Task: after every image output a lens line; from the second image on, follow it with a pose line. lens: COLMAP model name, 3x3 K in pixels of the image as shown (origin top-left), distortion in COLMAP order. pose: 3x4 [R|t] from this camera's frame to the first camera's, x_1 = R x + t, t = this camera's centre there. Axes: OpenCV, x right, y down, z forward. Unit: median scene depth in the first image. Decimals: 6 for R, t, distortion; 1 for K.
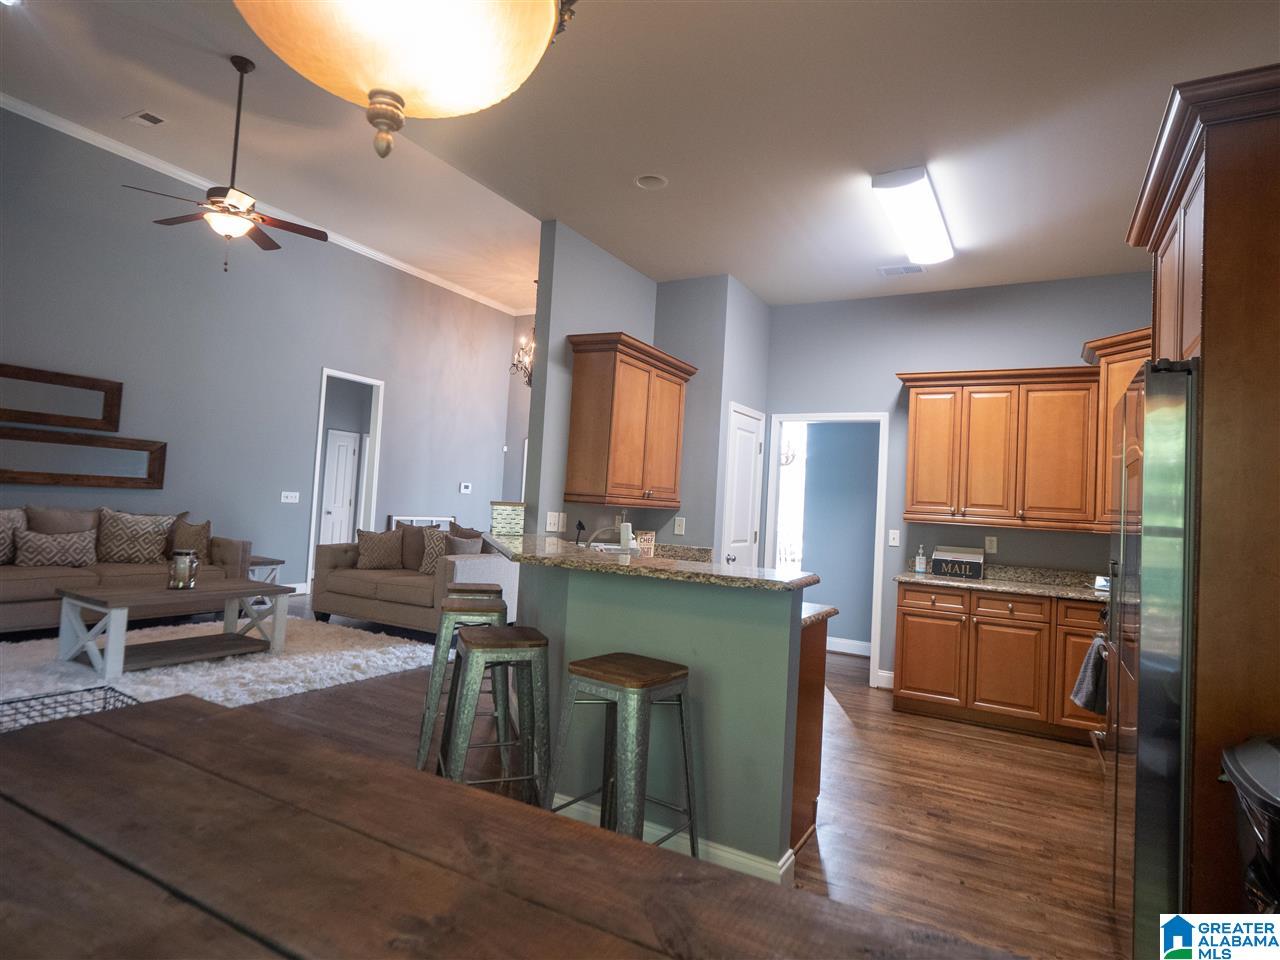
lens RADIAL K [[724.4, 0, 632.7], [0, 724.4, 475.9], [0, 0, 1]] dist [-0.019968, 0.003115]
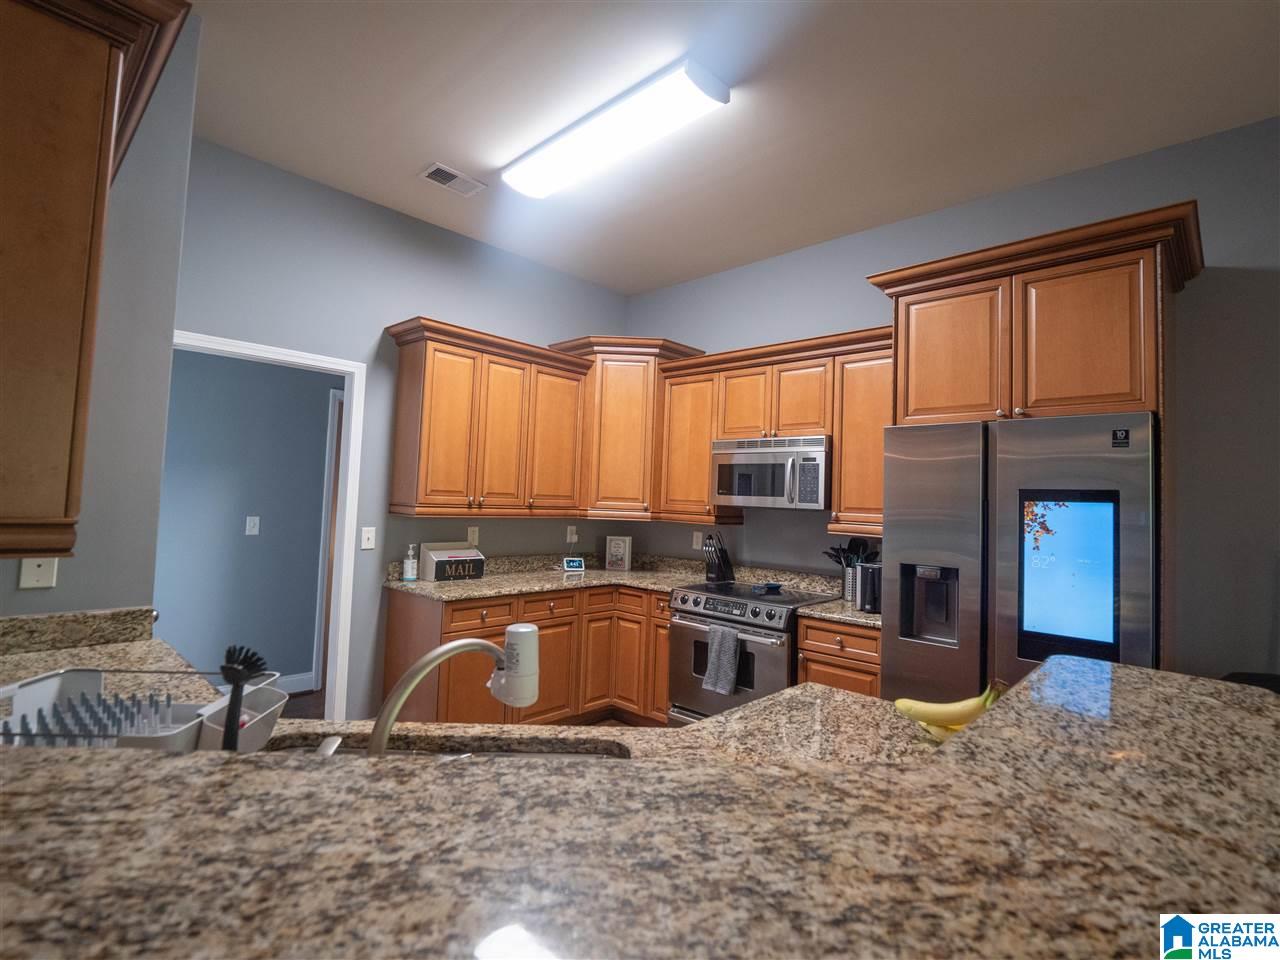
lens RADIAL K [[577.6, 0, 645.0], [0, 577.6, 478.5], [0, 0, 1]] dist [0.001805, -0.000005]
pose [[0.275272, 0.007873, 0.961334, -0.127034], [-0.052555, 0.998594, 0.006871, 0.007879], [-0.959929, -0.052414, 0.275299, 0.596129]]
